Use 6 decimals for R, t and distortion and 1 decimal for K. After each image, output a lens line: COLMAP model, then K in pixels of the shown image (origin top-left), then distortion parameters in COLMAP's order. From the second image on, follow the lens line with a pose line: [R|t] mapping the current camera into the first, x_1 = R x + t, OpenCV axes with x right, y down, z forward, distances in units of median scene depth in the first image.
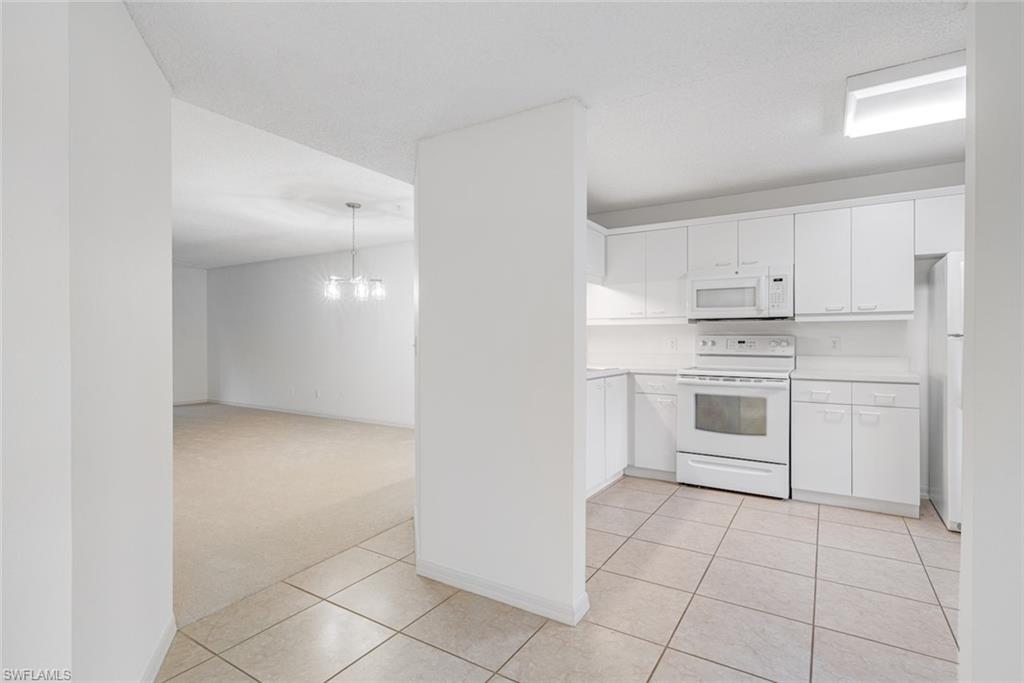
lens RADIAL K [[551.9, 0, 450.2], [0, 551.9, 339.9], [0, 0, 1]] dist [-0.001811, -0.001306]
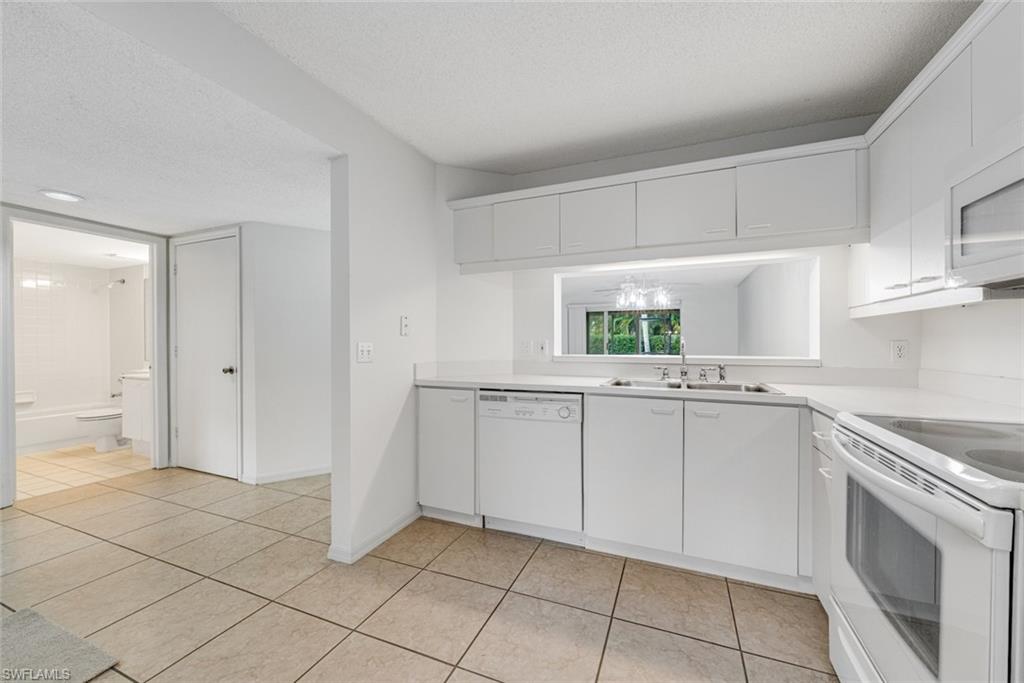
lens RADIAL K [[376.1, 0, 479.0], [0, 376.1, 338.6], [0, 0, 1]] dist [0.000144, 0.000057]
pose [[0.180341, -0.009167, -0.983562, 0.636795], [0.003306, 0.999957, -0.008714, -0.002908], [0.983599, -0.001680, 0.180363, 0.638685]]
